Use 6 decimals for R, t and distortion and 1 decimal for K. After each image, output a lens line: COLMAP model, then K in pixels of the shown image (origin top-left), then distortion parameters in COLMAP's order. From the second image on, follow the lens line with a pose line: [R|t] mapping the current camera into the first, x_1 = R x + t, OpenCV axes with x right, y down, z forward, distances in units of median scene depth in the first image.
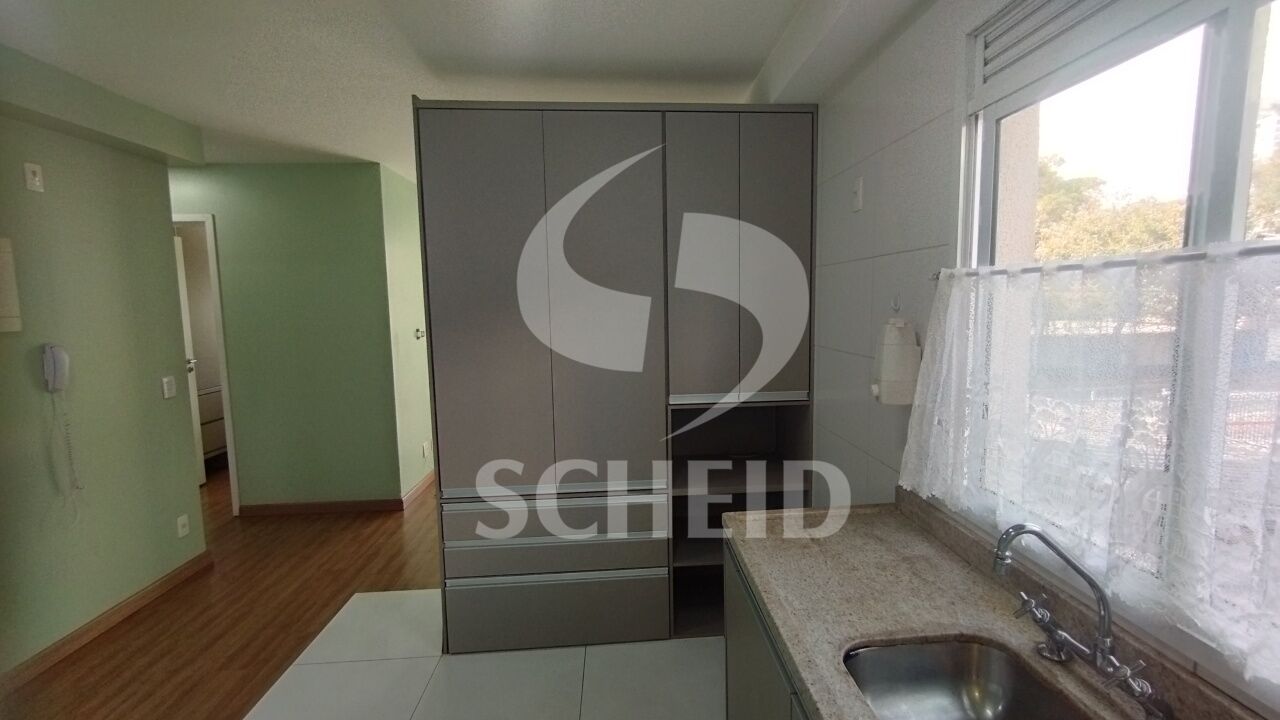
lens RADIAL K [[592.5, 0, 665.9], [0, 592.5, 367.6], [0, 0, 1]] dist [-0.002949, -0.000722]
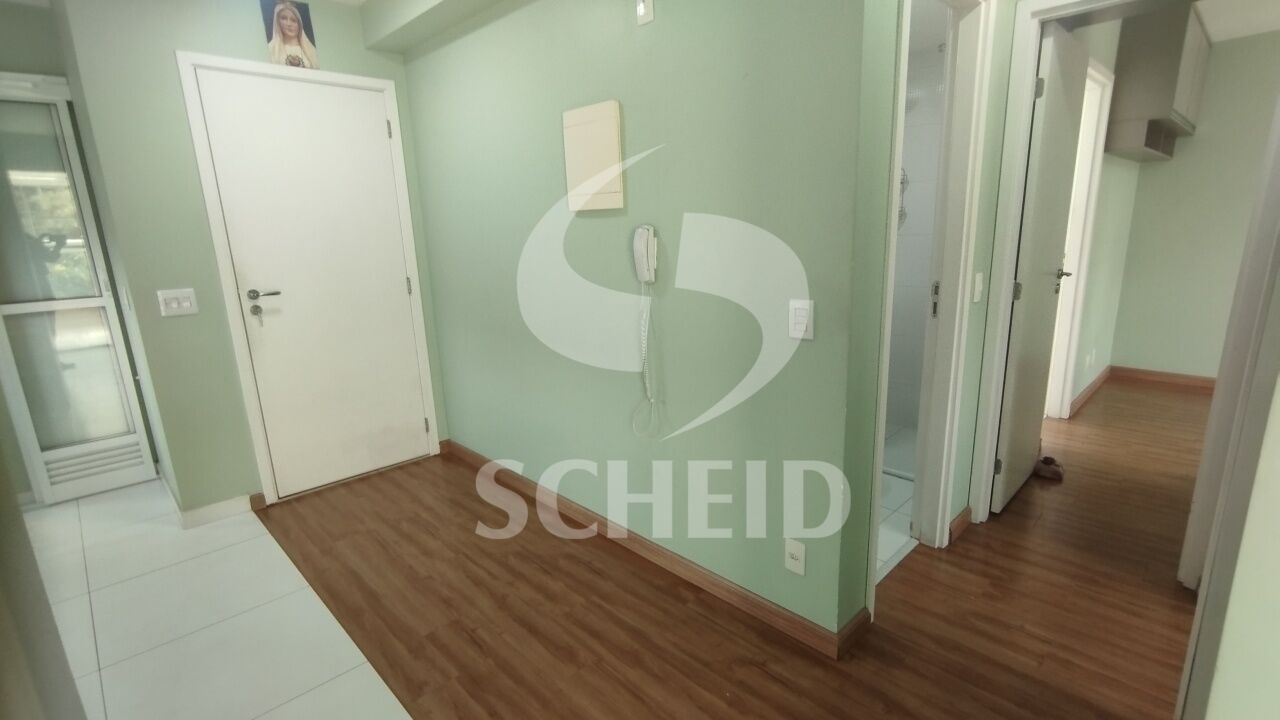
lens RADIAL K [[592.5, 0, 665.9], [0, 592.5, 367.6], [0, 0, 1]] dist [-0.002949, -0.000722]
pose [[-0.759142, 0.190363, -0.622467, -0.475841], [-0.031723, 0.944325, 0.327481, -0.117169], [0.650152, 0.268351, -0.710838, 1.560561]]
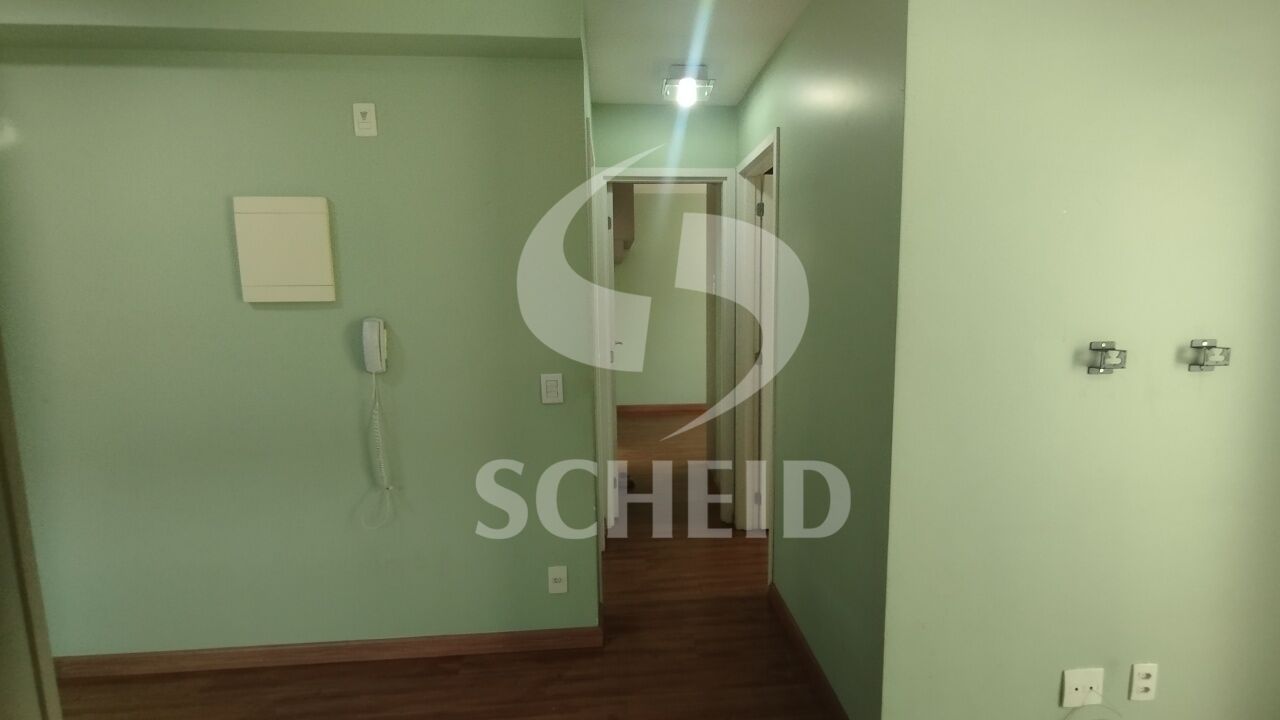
lens RADIAL K [[594.9, 0, 673.4], [0, 594.9, 360.9], [0, 0, 1]] dist [-0.001272, -0.000414]
pose [[-0.004509, 0.146794, -0.989157, -0.172390], [-0.096492, 0.984487, 0.146541, -0.138532], [0.995324, 0.096107, 0.009725, 1.346837]]
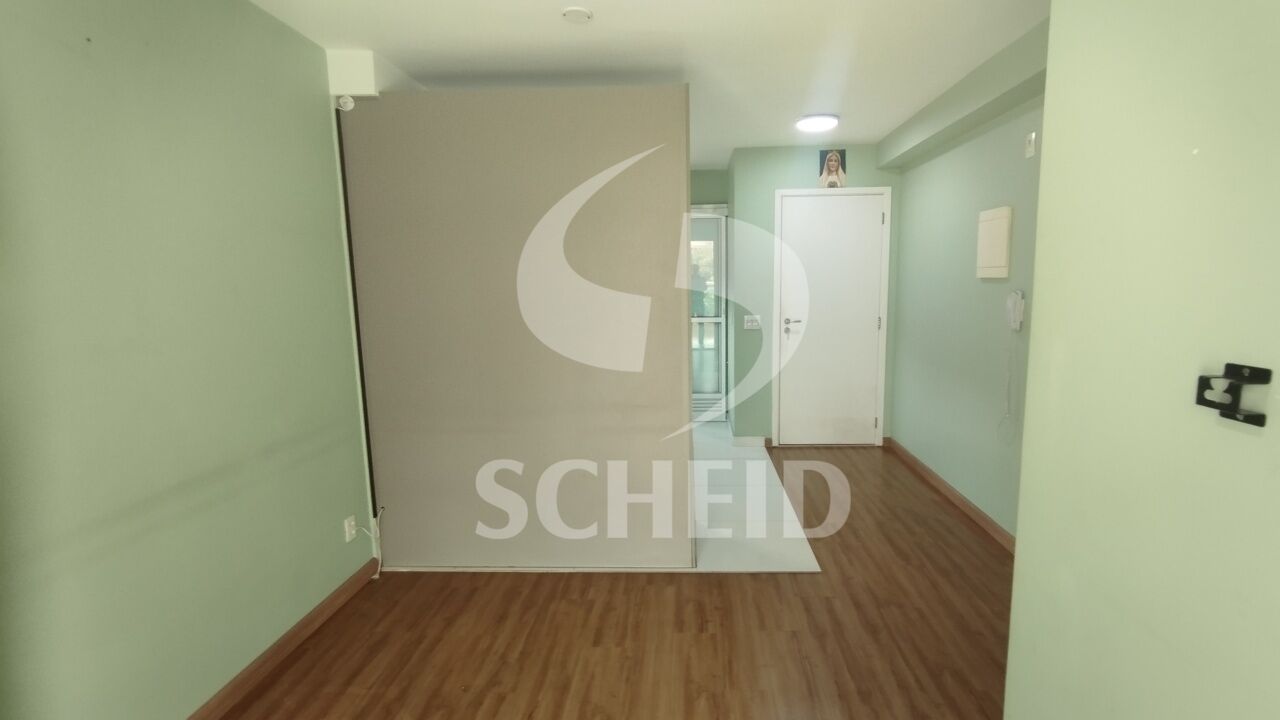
lens RADIAL K [[592.5, 0, 665.9], [0, 592.5, 367.6], [0, 0, 1]] dist [-0.002949, -0.000722]
pose [[-0.991017, 0.015572, 0.132828, -0.468674], [0.048966, 0.966480, 0.252029, -0.208699], [-0.124451, 0.256269, -0.958561, 2.114343]]
